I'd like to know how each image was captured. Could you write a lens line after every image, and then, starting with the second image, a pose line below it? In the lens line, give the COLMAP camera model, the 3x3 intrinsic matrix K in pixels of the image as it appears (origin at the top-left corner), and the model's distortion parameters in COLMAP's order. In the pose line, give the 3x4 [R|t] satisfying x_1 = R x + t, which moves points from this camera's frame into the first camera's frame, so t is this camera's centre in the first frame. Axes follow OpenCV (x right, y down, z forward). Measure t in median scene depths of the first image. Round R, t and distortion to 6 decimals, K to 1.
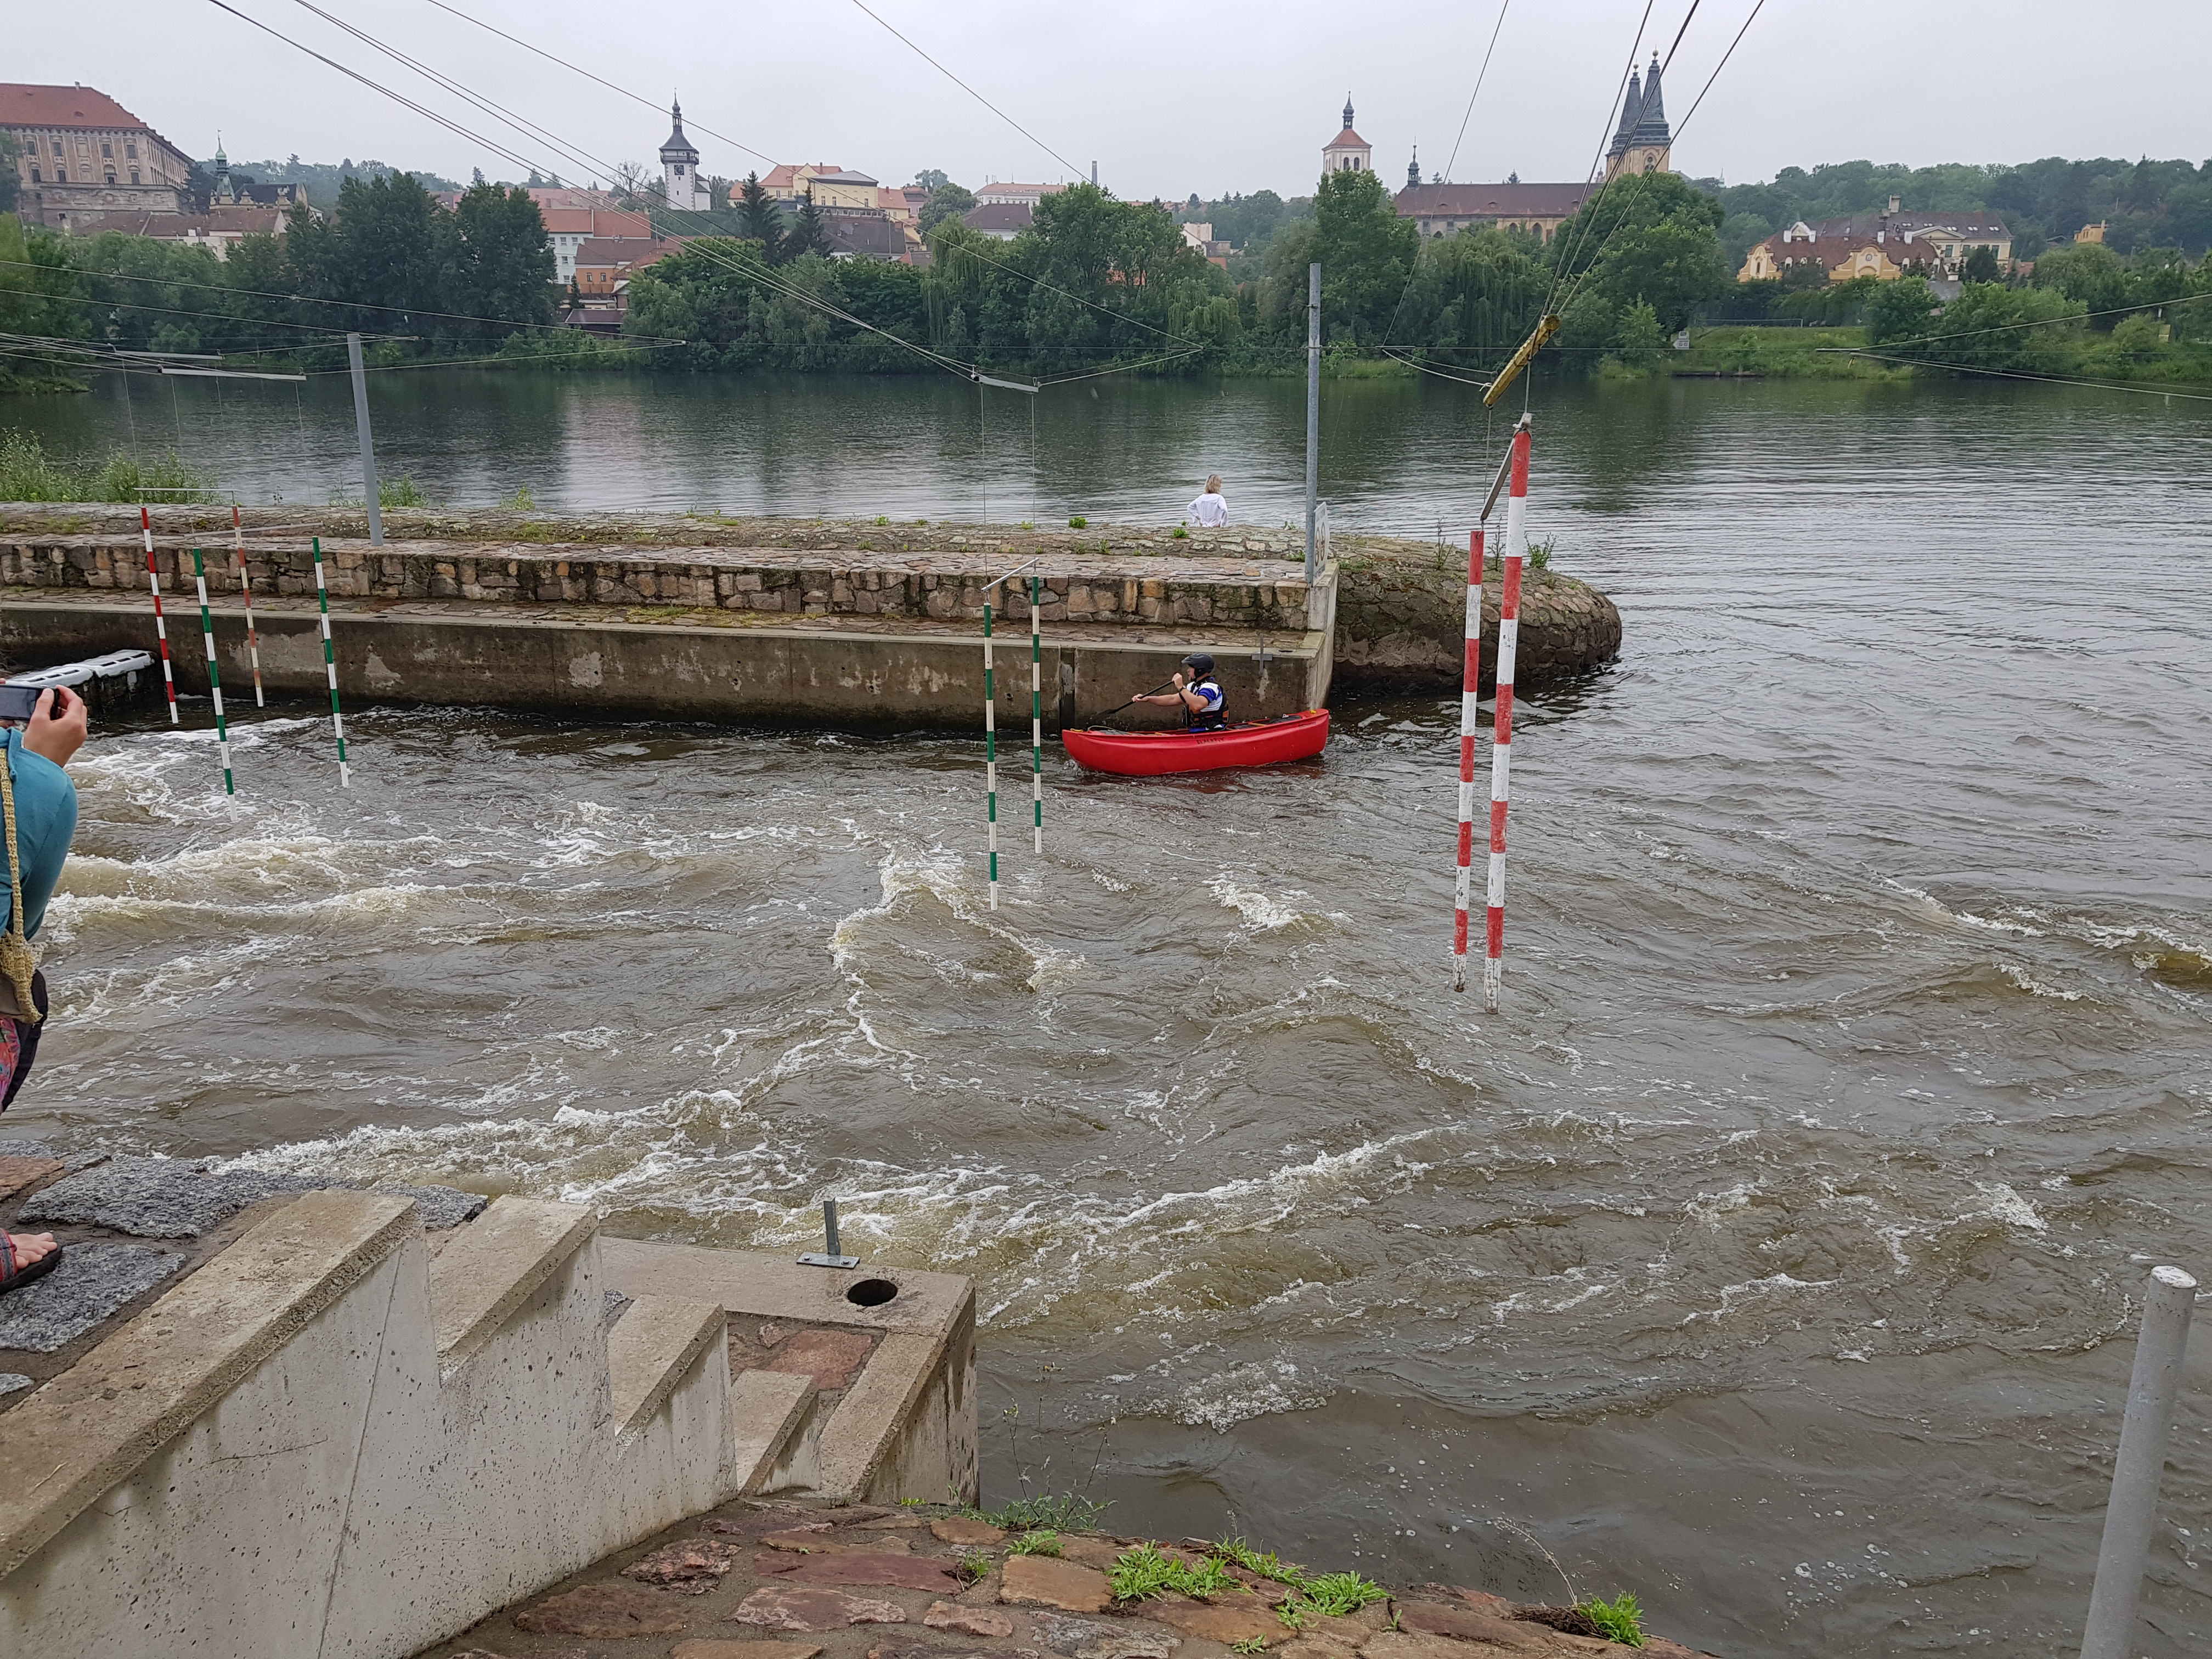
lens RADIAL K [[1706.6, 0, 1106.0], [0, 1706.6, 829.5], [0, 0, 1]] dist [0.091221, -0.157076]
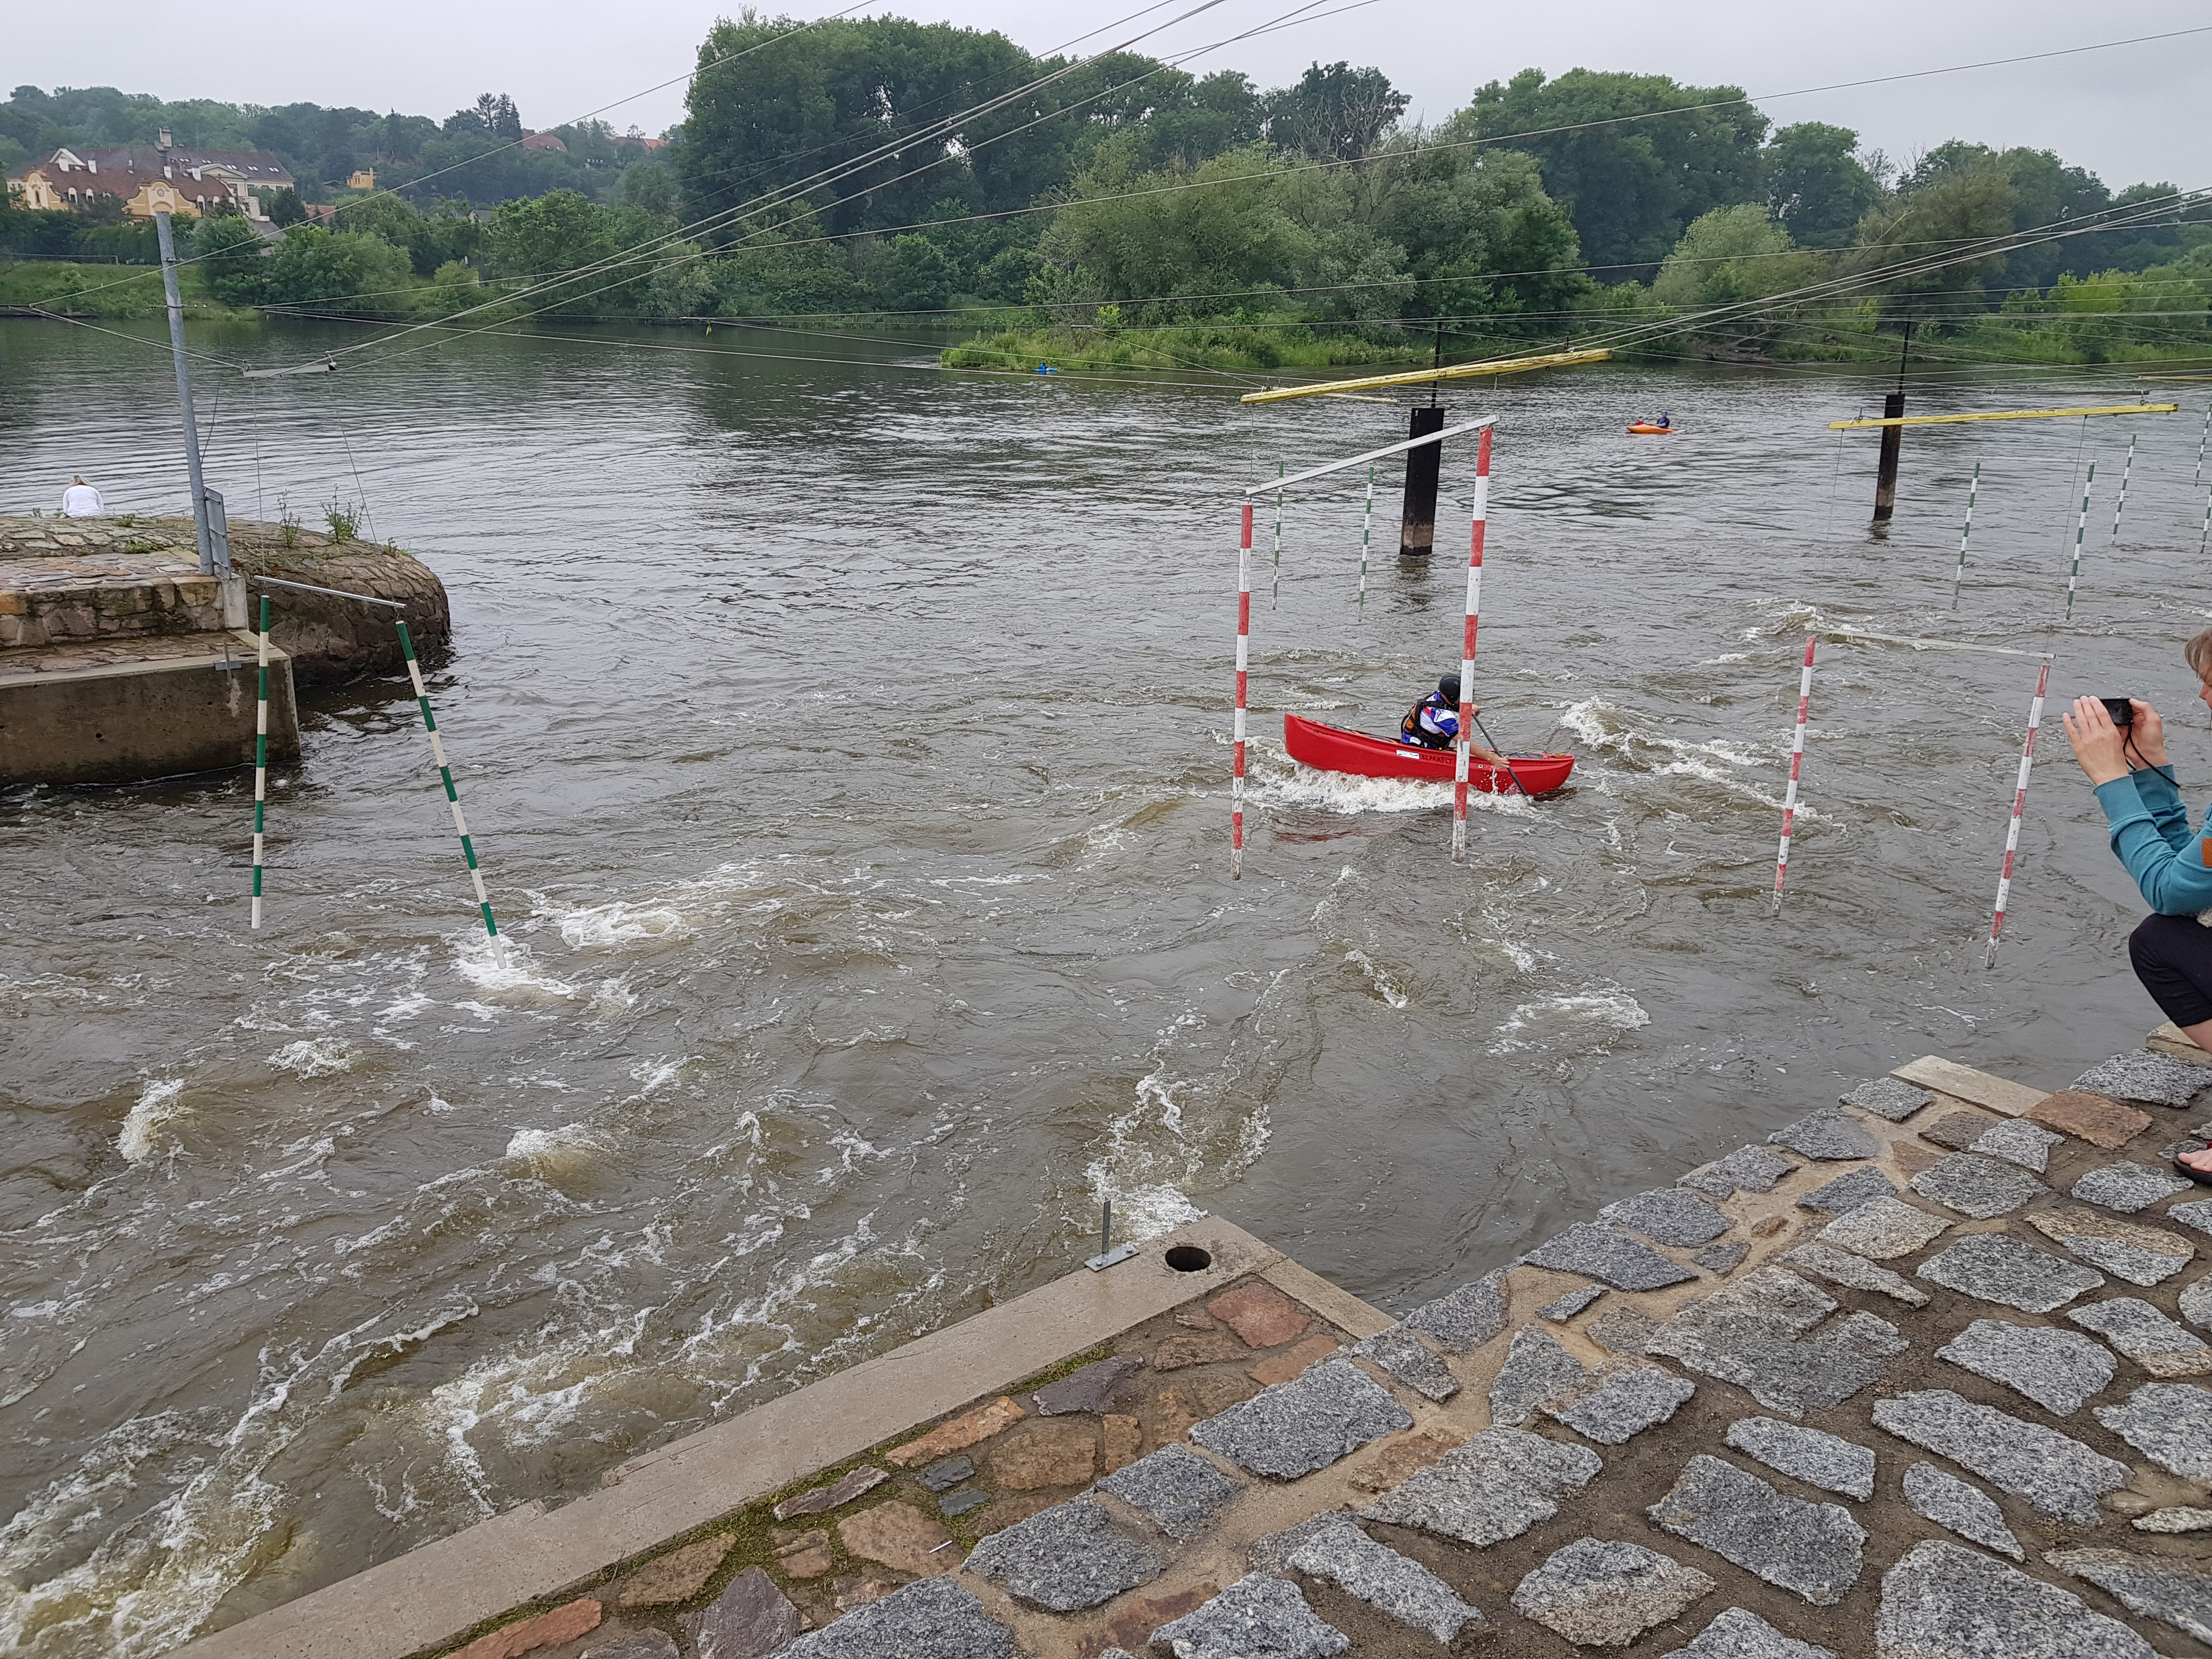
lens RADIAL K [[1718.2, 0, 1095.9], [0, 1718.2, 771.7], [0, 0, 1]] dist [0.067176, -0.105251]
pose [[0.631299, -0.192458, 0.751280, -0.244459], [0.191779, 0.977374, 0.089226, -0.034897], [-0.751454, 0.087751, 0.653924, 0.085068]]
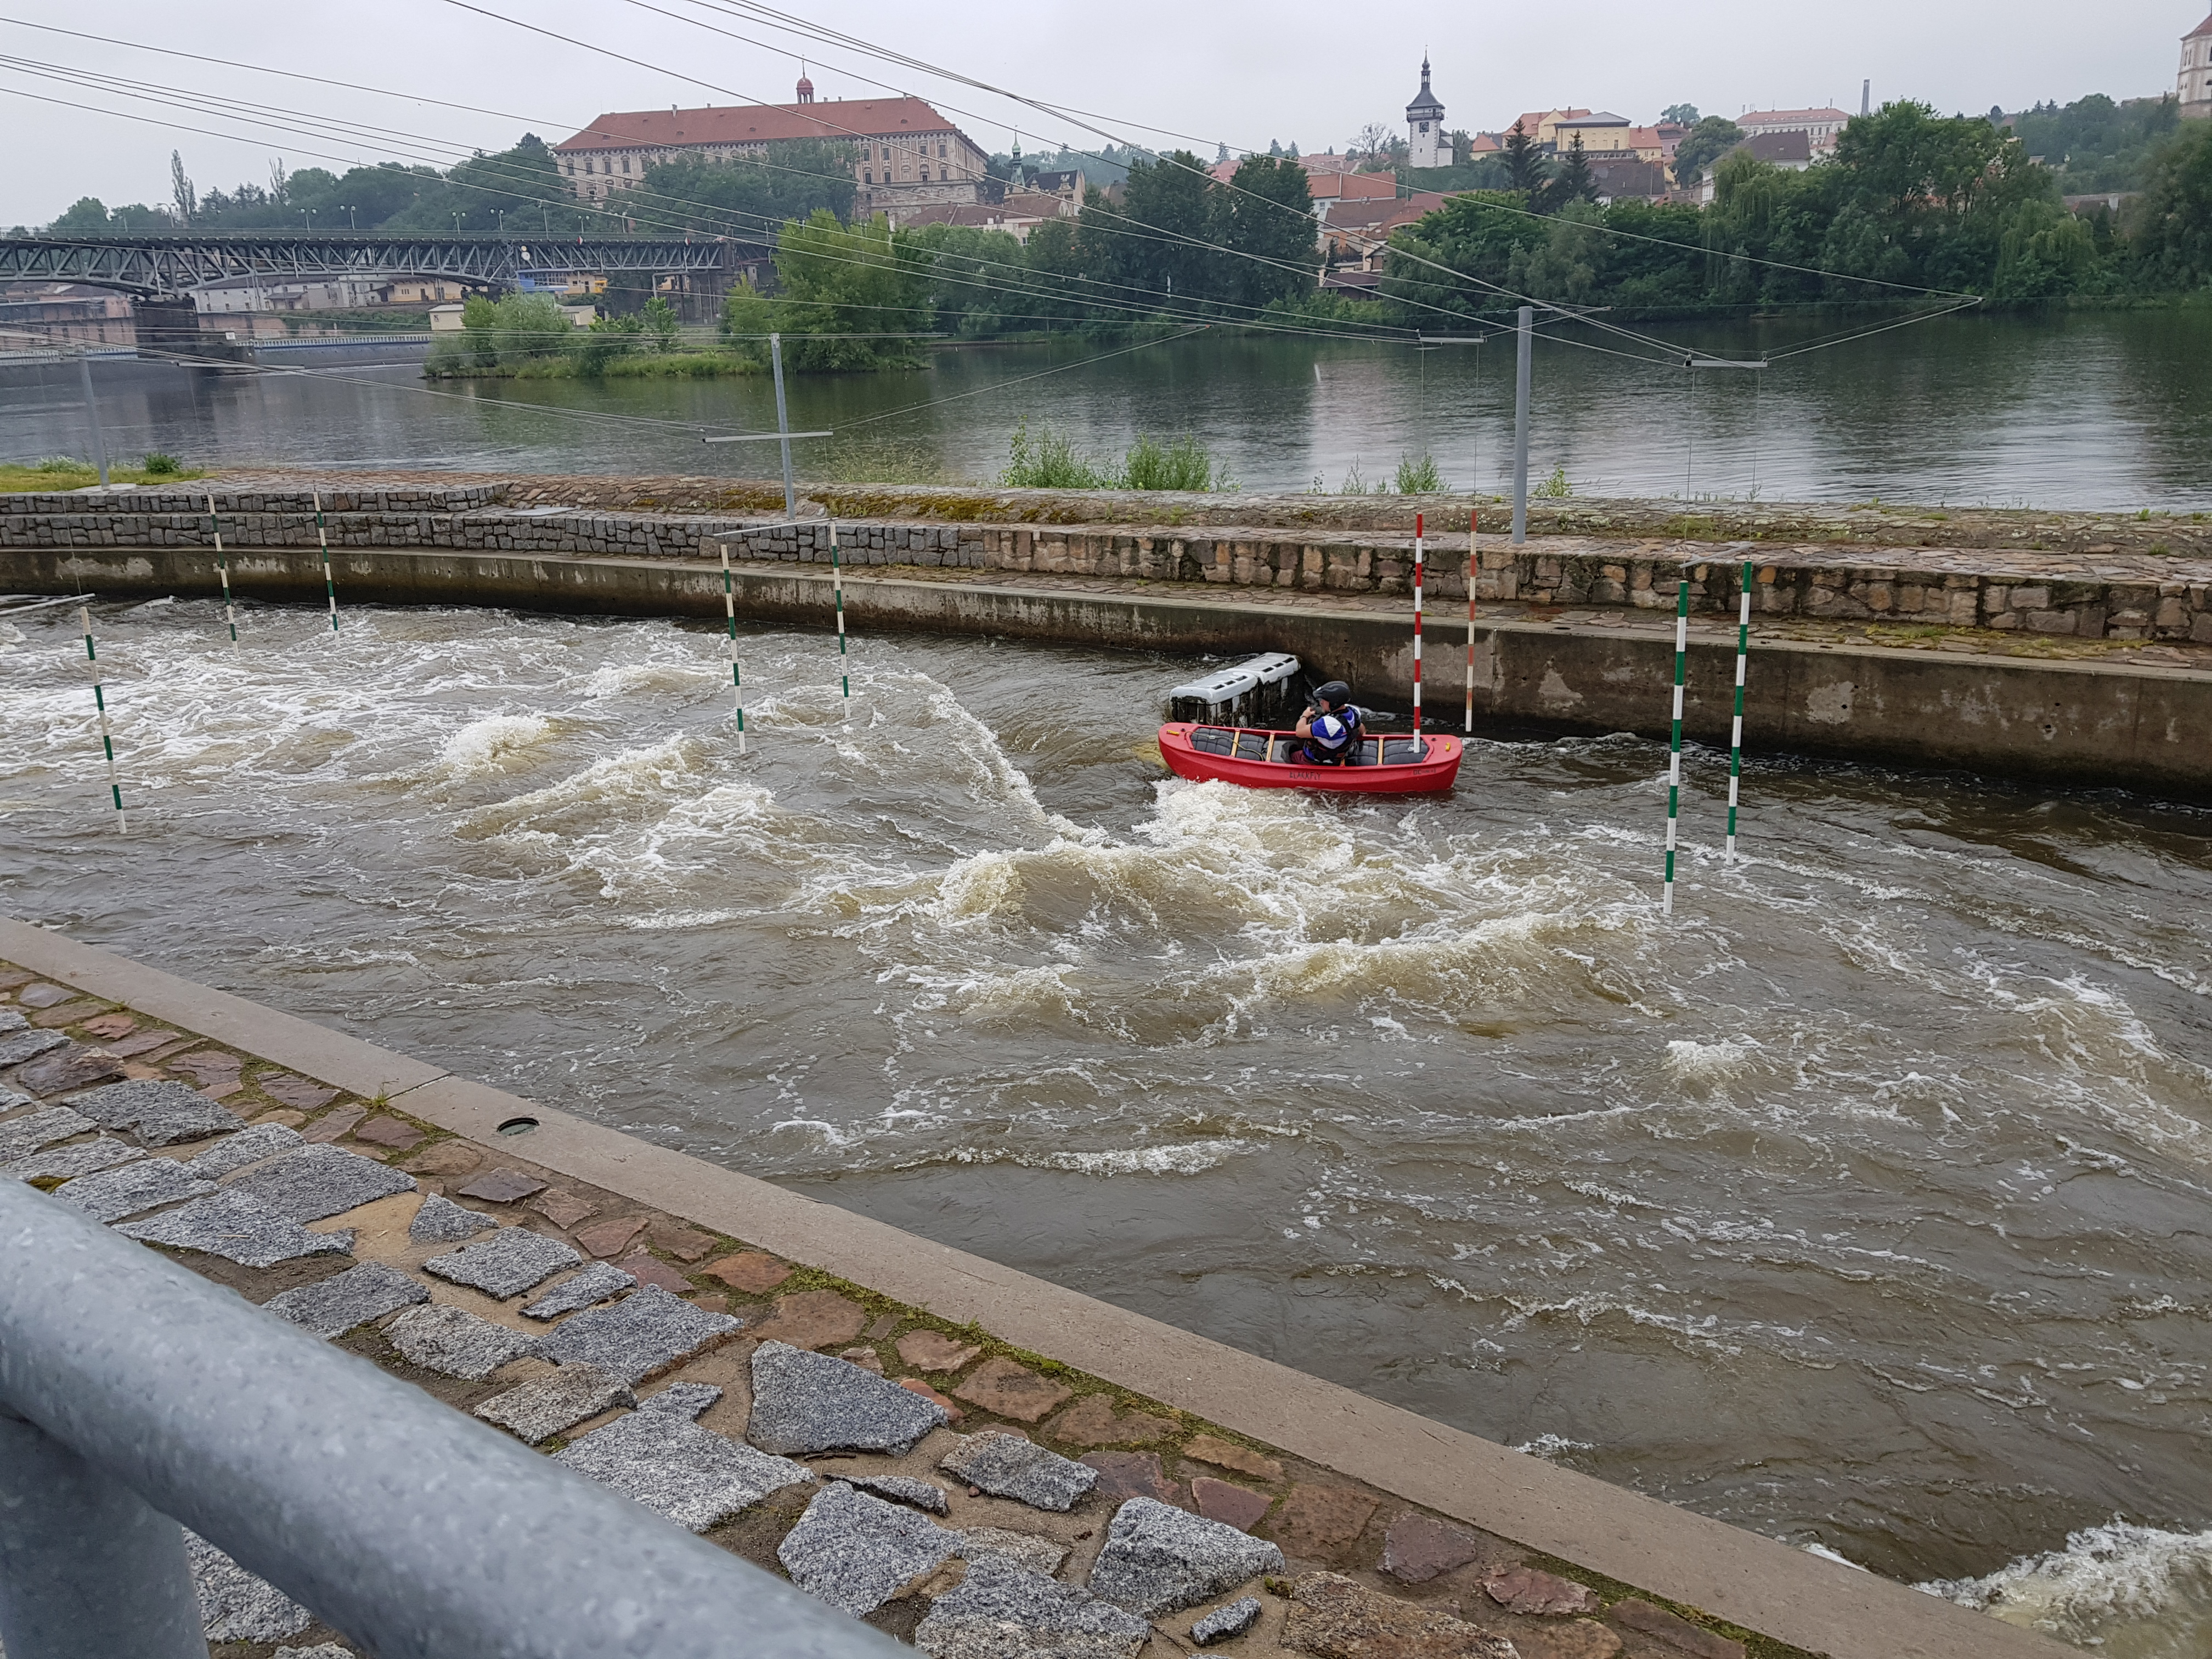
lens RADIAL K [[1711.2, 0, 1048.3], [0, 1711.2, 770.5], [0, 0, 1]] dist [0.094914, -0.171820]
pose [[0.910900, 0.069233, -0.406776, -0.269129], [-0.072639, 0.997333, 0.007085, -0.034576], [0.406182, 0.023094, 0.913500, 0.082258]]
